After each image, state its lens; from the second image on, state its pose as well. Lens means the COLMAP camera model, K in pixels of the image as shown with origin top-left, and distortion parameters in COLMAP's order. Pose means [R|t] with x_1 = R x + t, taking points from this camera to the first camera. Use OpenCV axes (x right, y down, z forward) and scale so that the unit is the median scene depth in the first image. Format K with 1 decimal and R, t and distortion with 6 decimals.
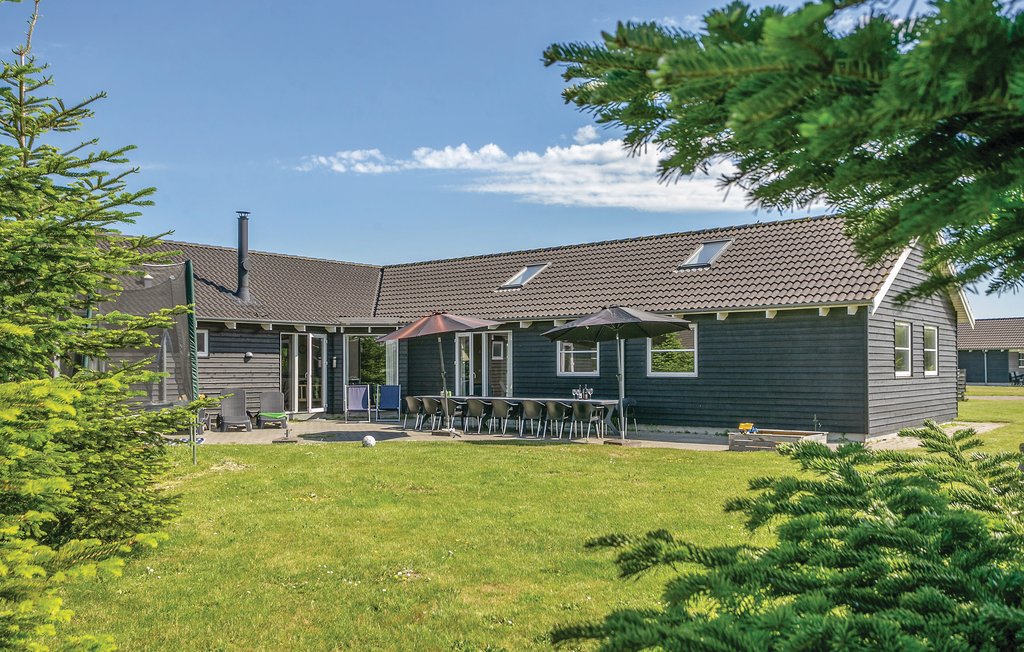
lens RADIAL K [[842.9, 0, 513.3], [0, 842.9, 377.6], [0, 0, 1]] dist [-0.003638, -0.001163]
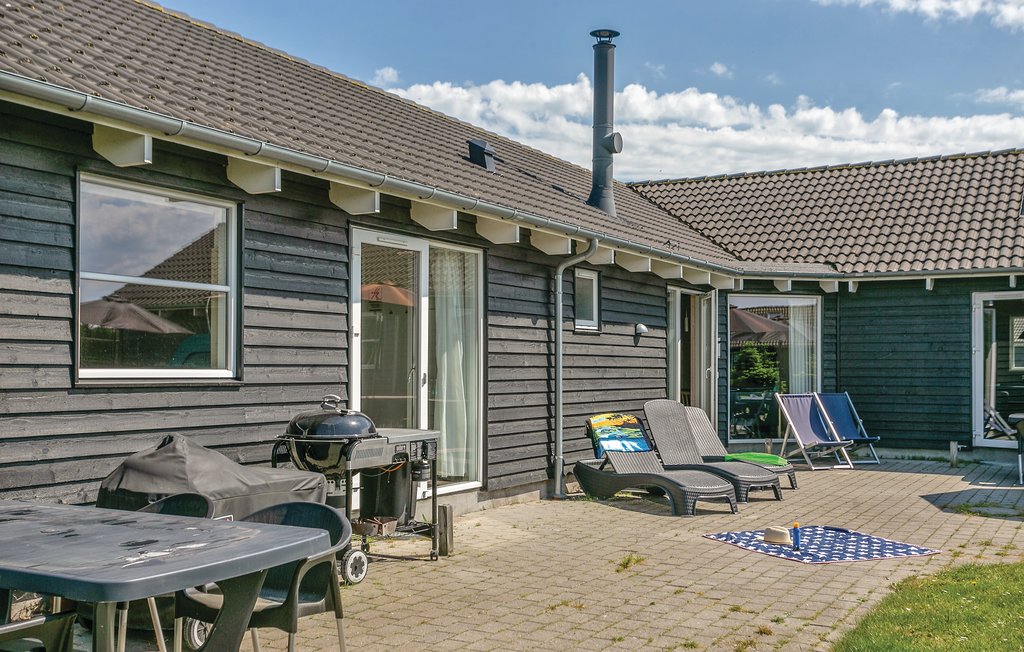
lens RADIAL K [[1030.0, 0, 511.8], [0, 1030.0, 348.5], [0, 0, 1]] dist [0.009289, 0.006287]
pose [[0.982056, 0.006386, 0.188481, -0.351462], [-0.003148, 0.999842, -0.017476, -0.003948], [-0.188563, 0.016569, 0.981921, 0.313993]]
